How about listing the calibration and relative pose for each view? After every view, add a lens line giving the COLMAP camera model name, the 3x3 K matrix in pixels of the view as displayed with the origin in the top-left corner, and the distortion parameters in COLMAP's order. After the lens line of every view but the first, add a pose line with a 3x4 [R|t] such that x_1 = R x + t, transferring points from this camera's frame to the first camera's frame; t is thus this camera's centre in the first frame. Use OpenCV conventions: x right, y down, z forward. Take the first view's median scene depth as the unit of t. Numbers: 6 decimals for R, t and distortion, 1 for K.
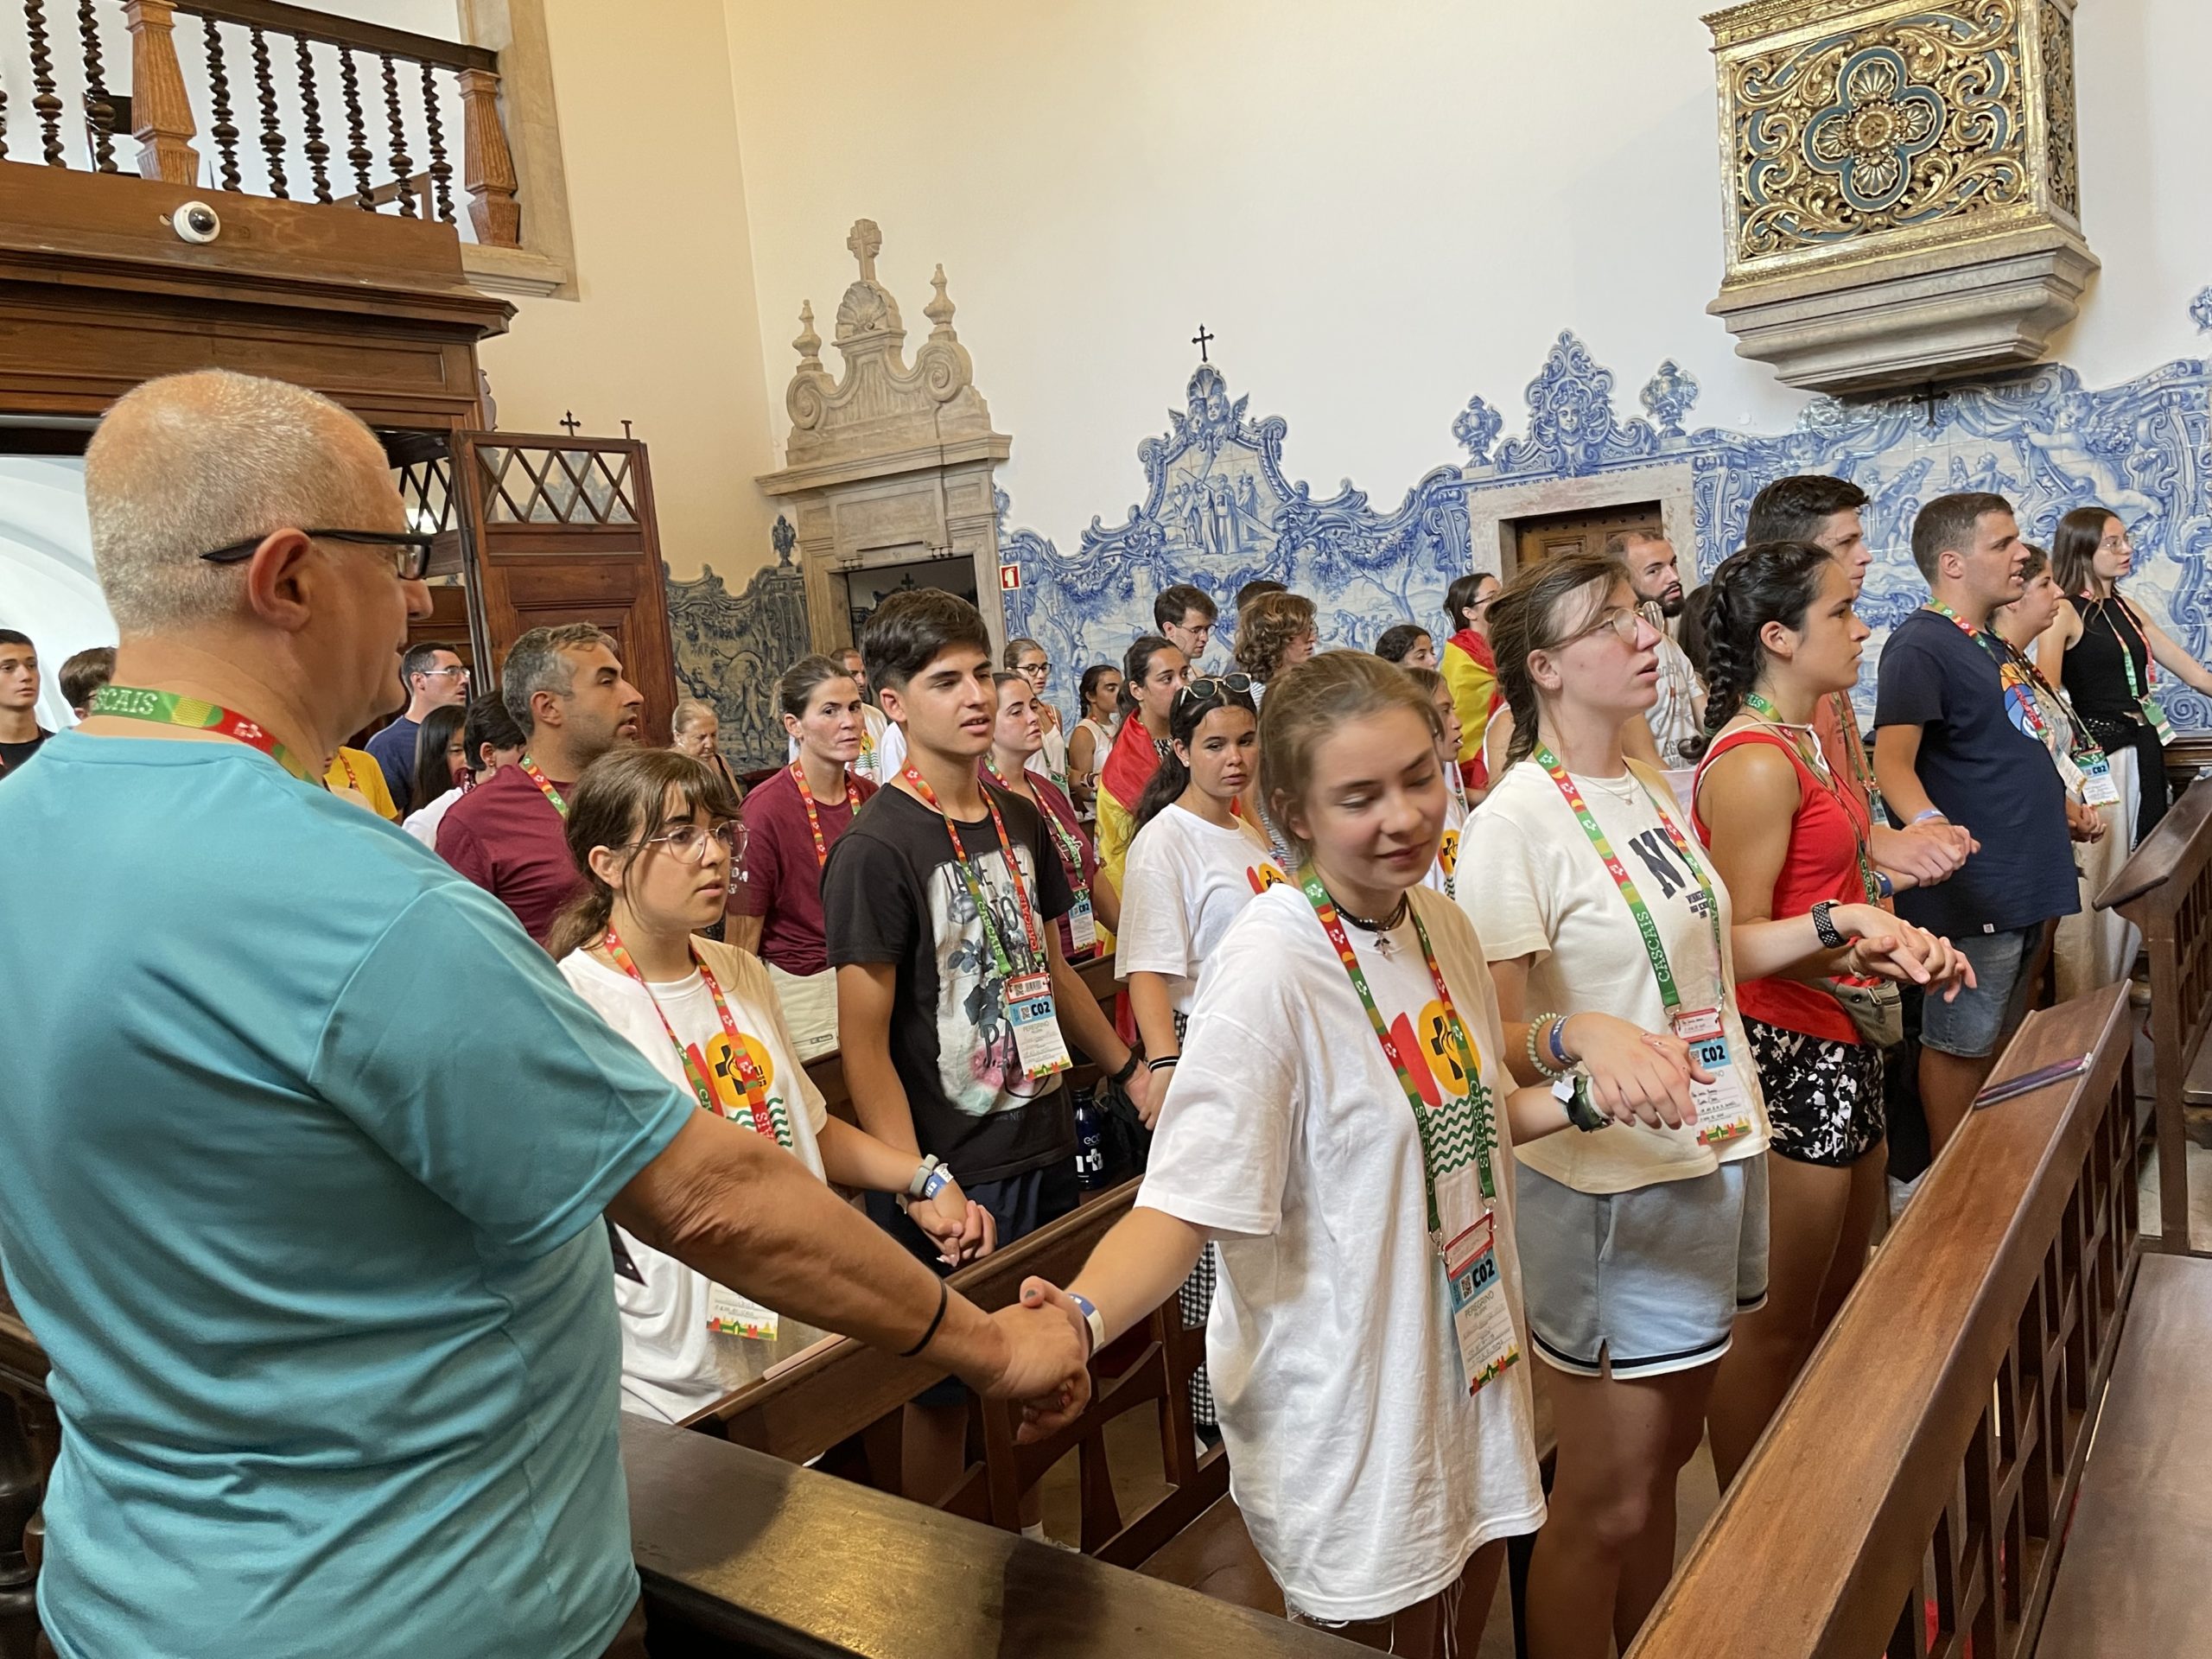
lens RADIAL K [[1751.7, 0, 1120.0], [0, 1751.7, 831.7], [0, 0, 1]] dist [0.040516, -0.036460]
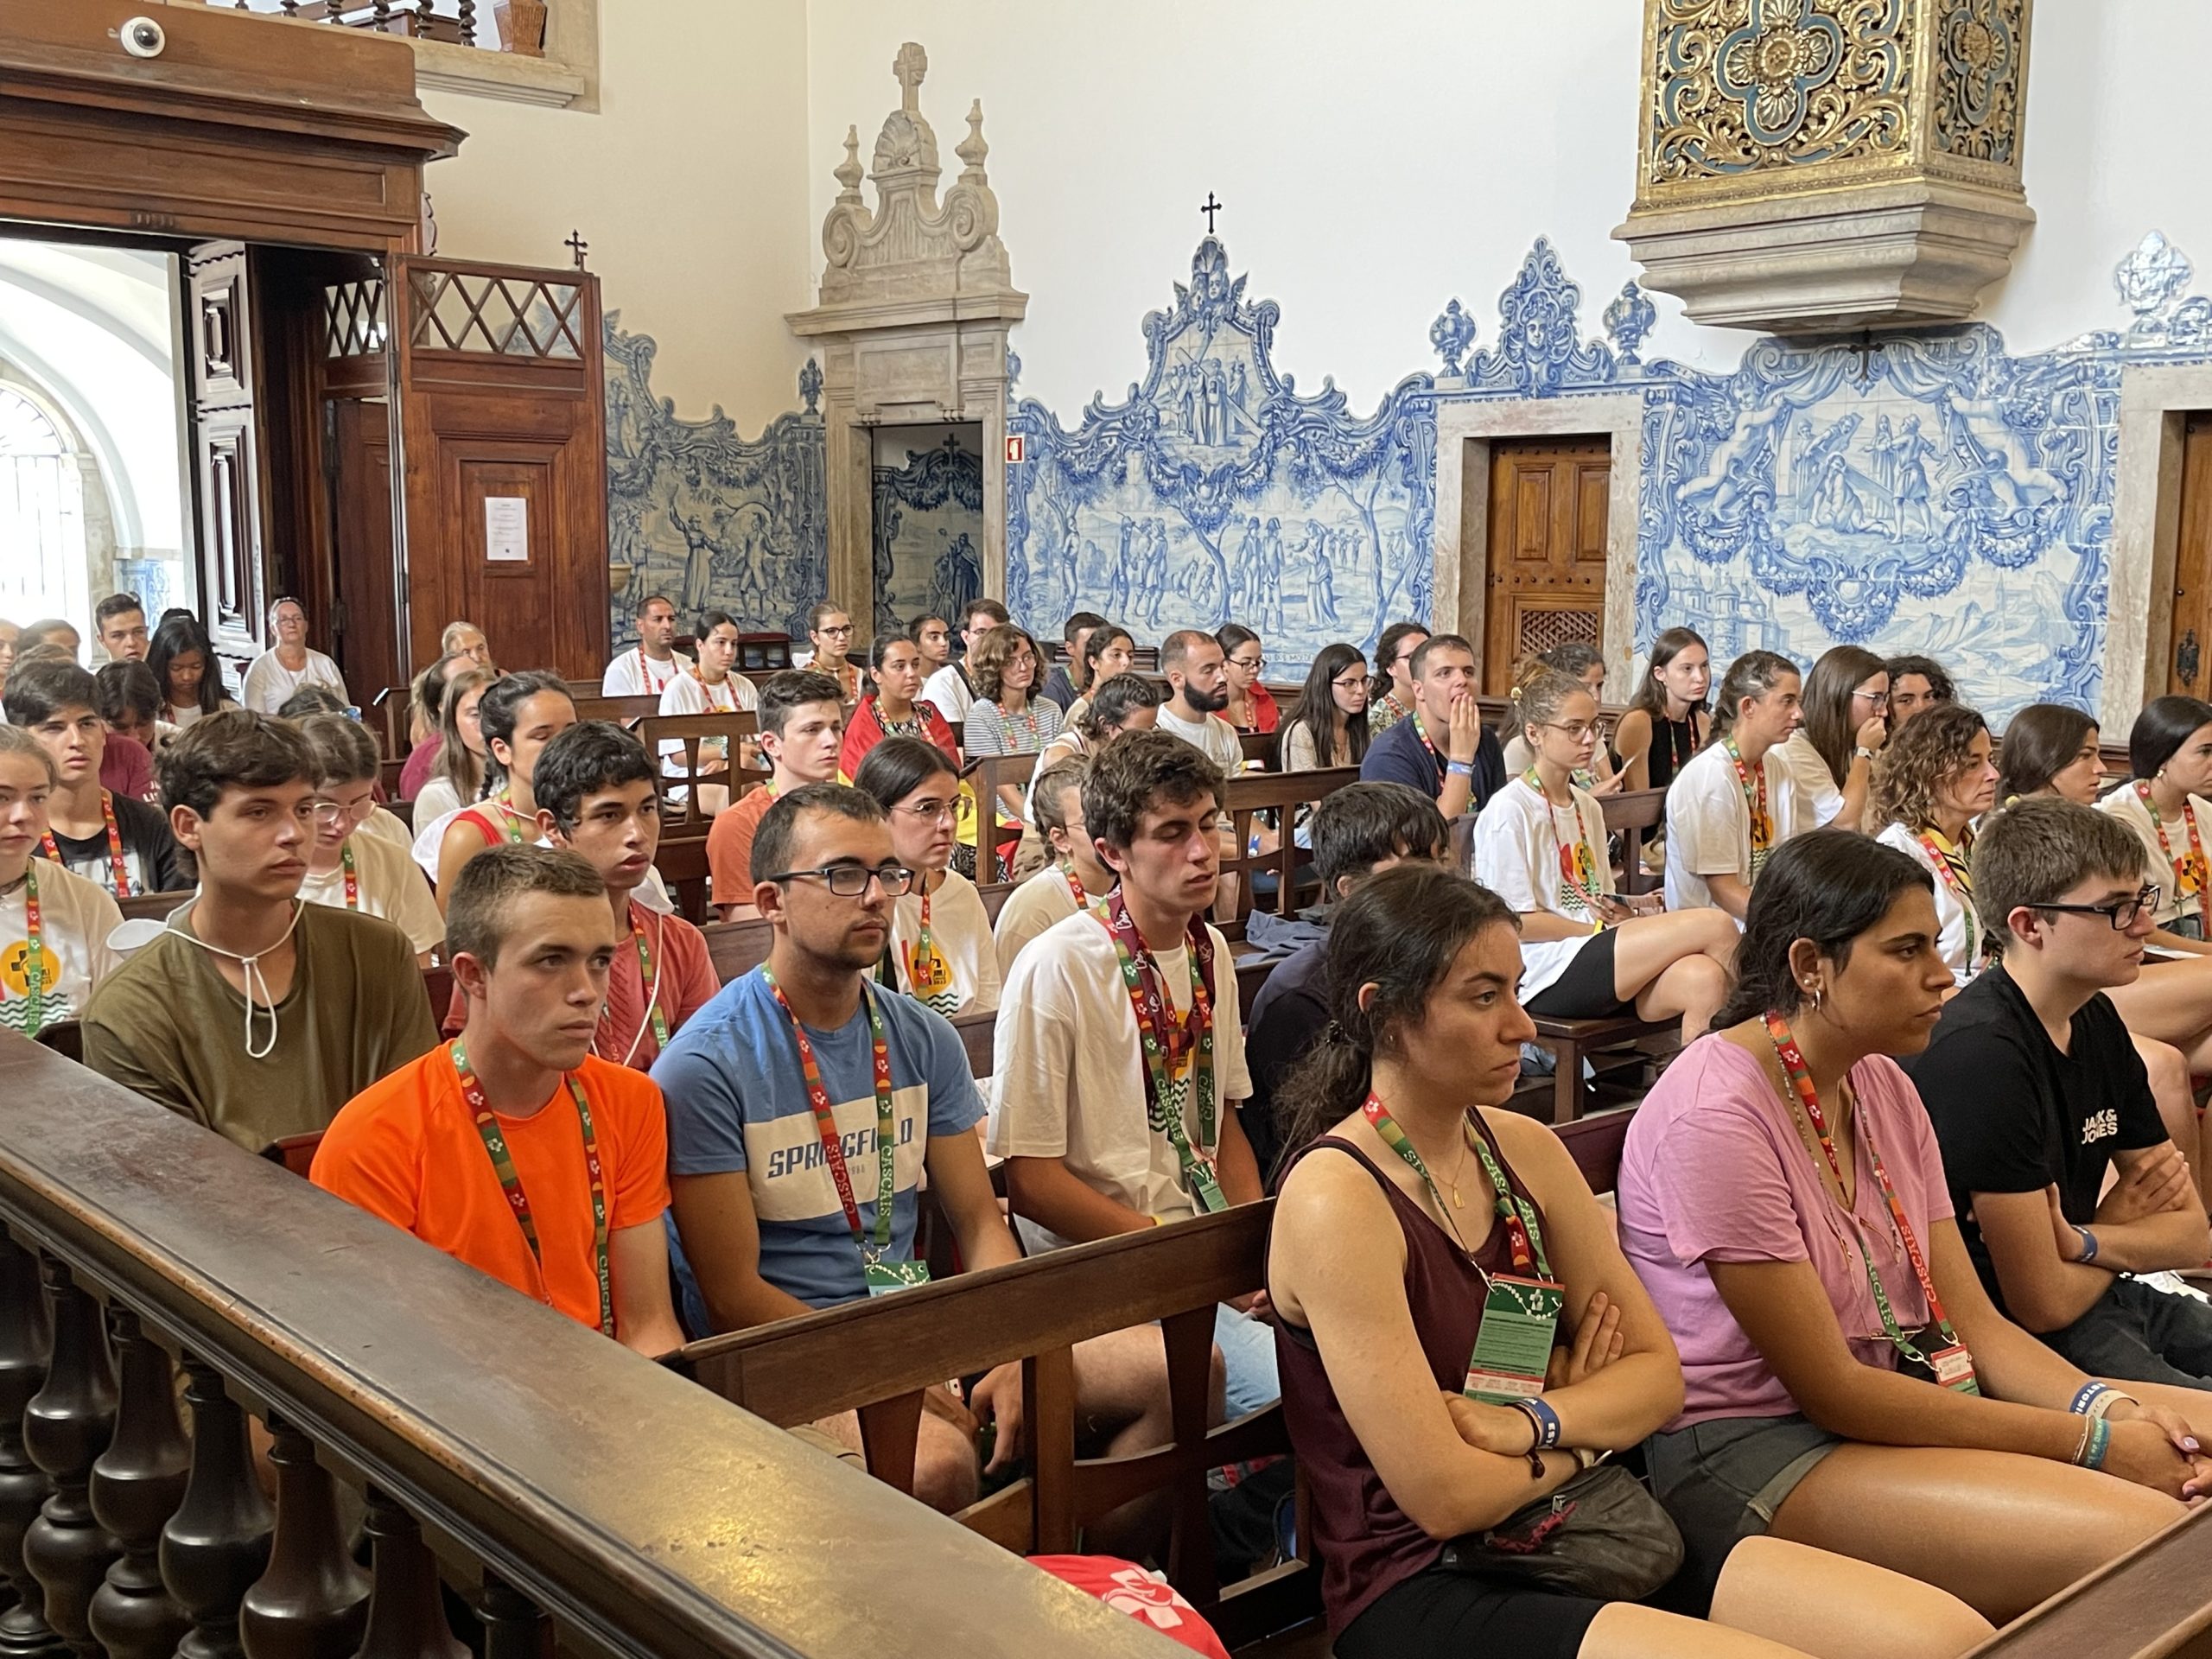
lens RADIAL K [[2262.2, 0, 1121.7], [0, 2262.2, 832.9], [0, 0, 1]] dist [0.057071, 0.000000]
pose [[0.979144, 0.119359, -0.164407, 0.254755], [-0.114372, 0.992652, 0.039511, 0.000866], [0.167915, -0.019883, 0.985601, -0.195237]]
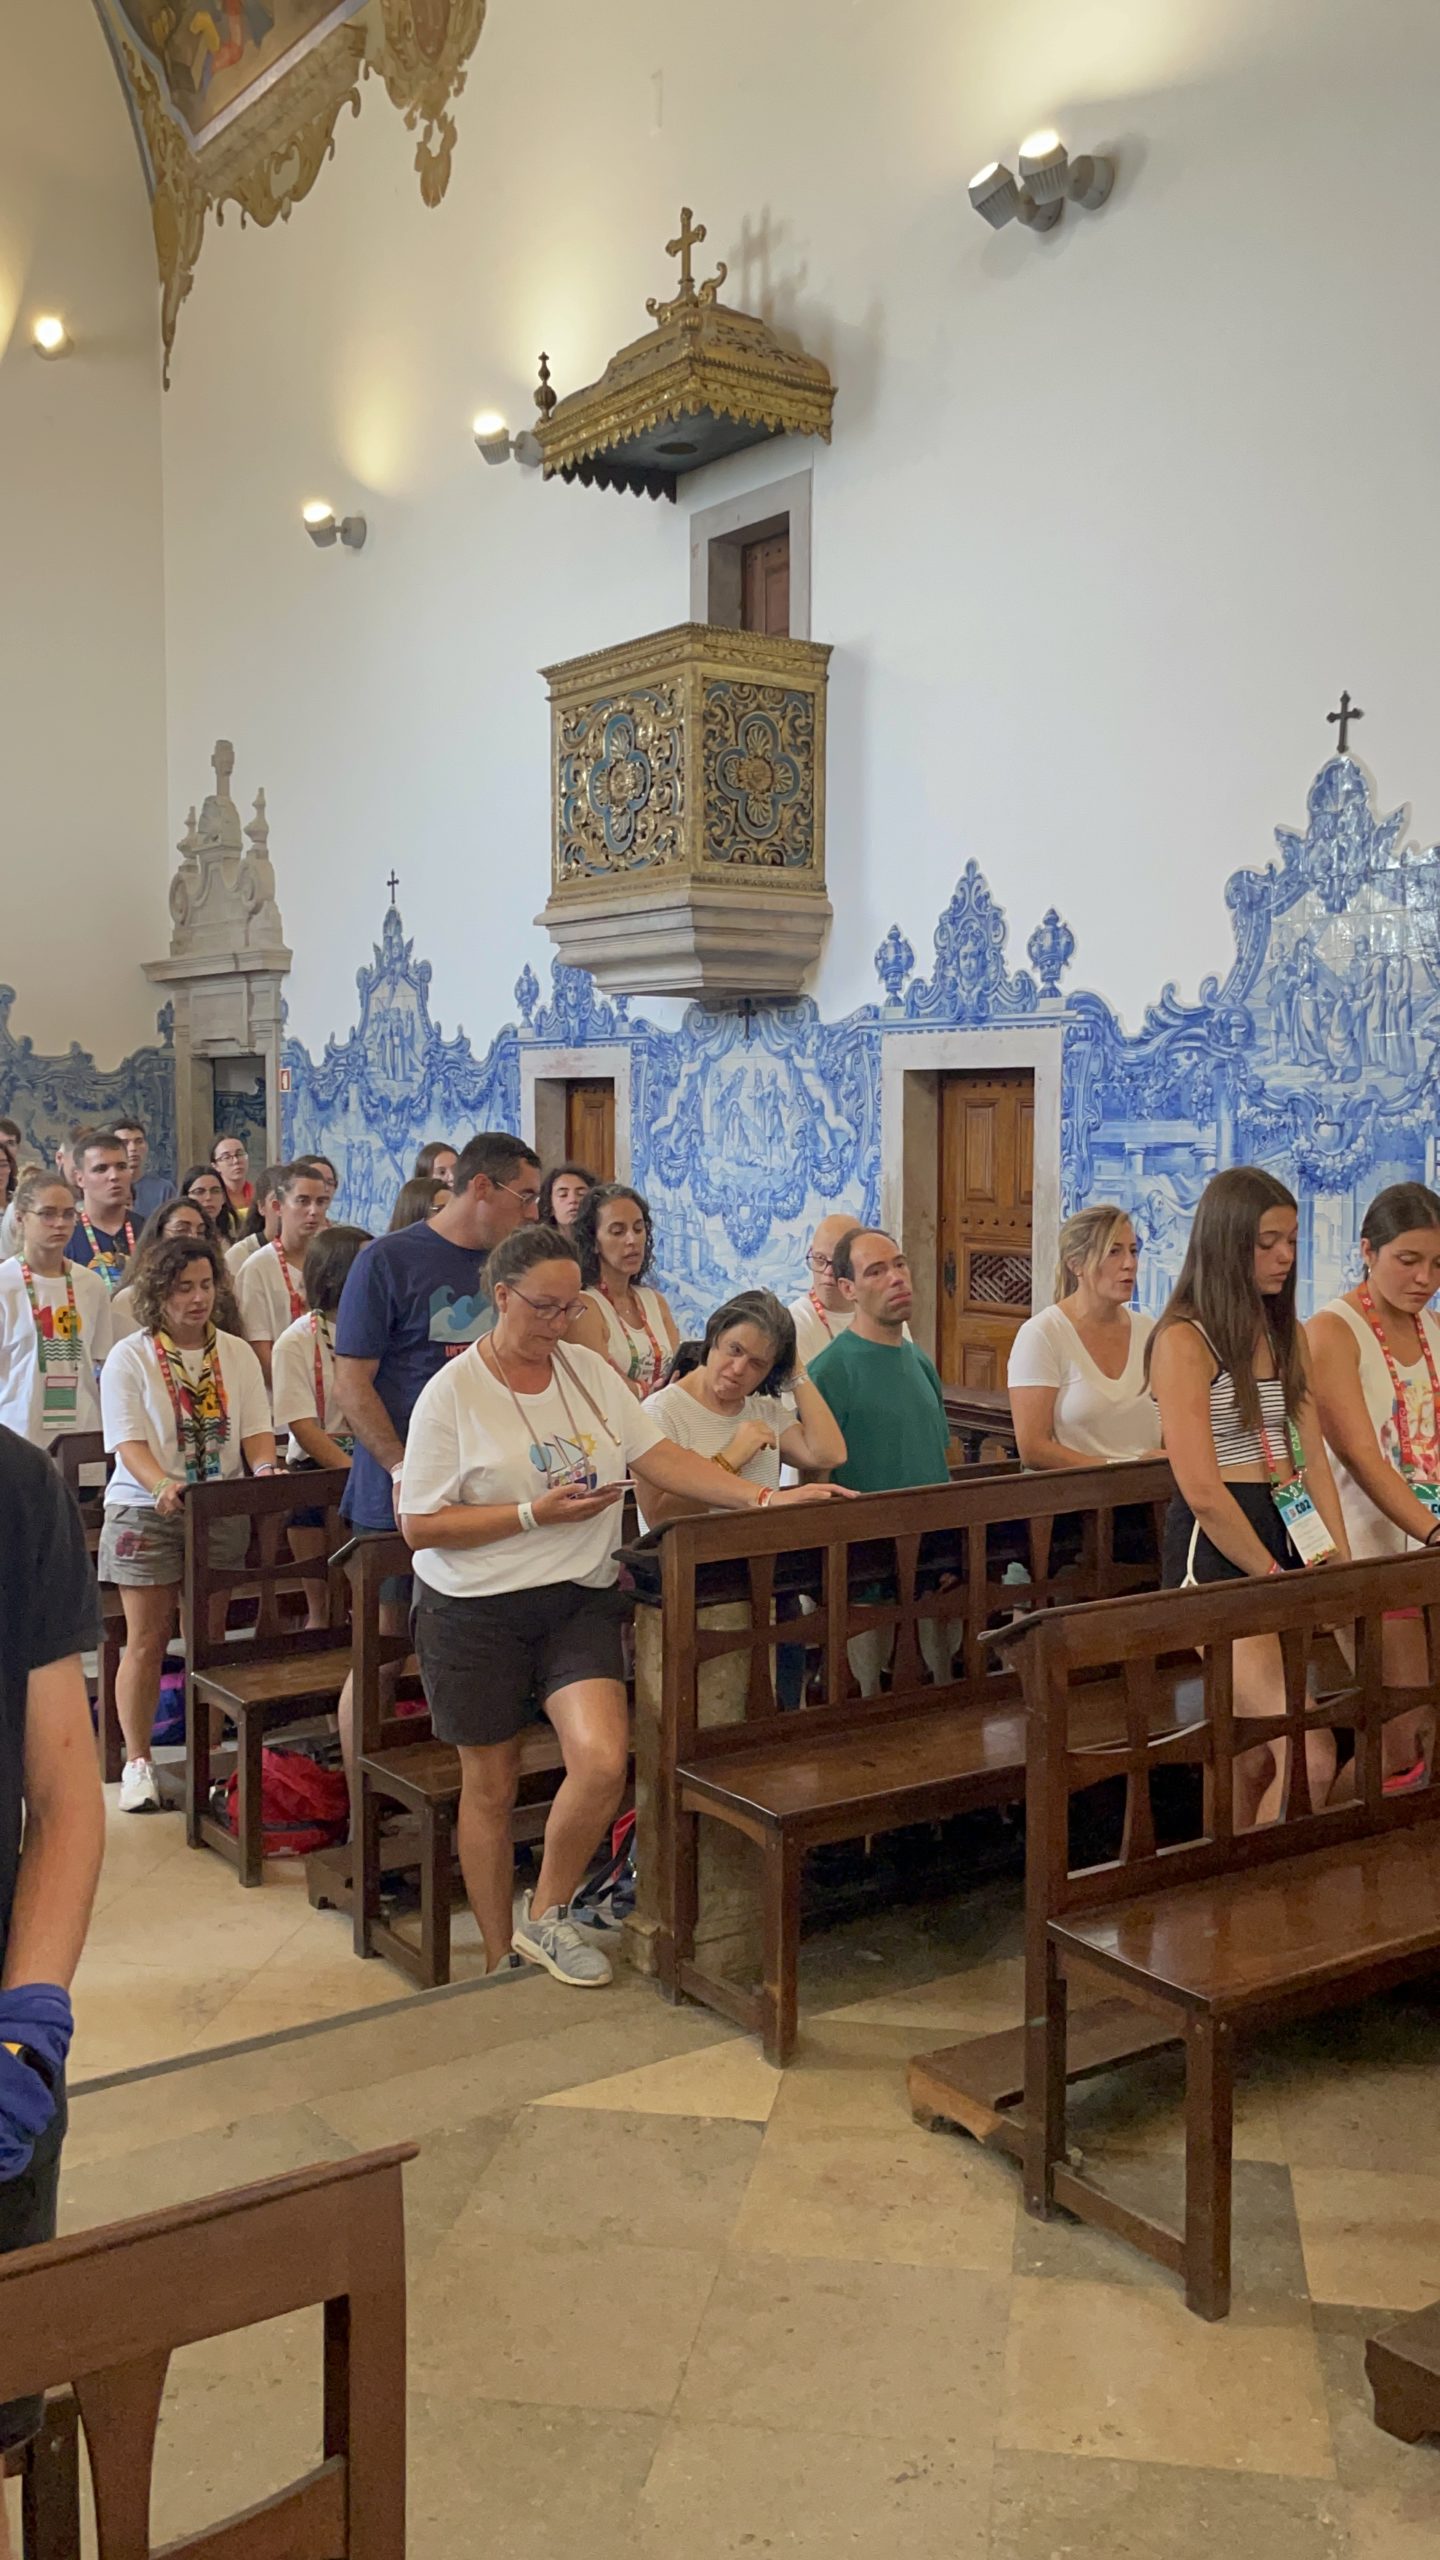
lens RADIAL K [[2201.1, 0, 745.8], [0, 2201.1, 1233.2], [0, 0, 1]] dist [0.108146, -0.158734]
pose [[0.954886, 0.110637, -0.275596, 0.708231], [-0.123572, 0.991883, -0.029965, -0.057311], [0.270044, 0.062669, 0.960806, -0.254999]]
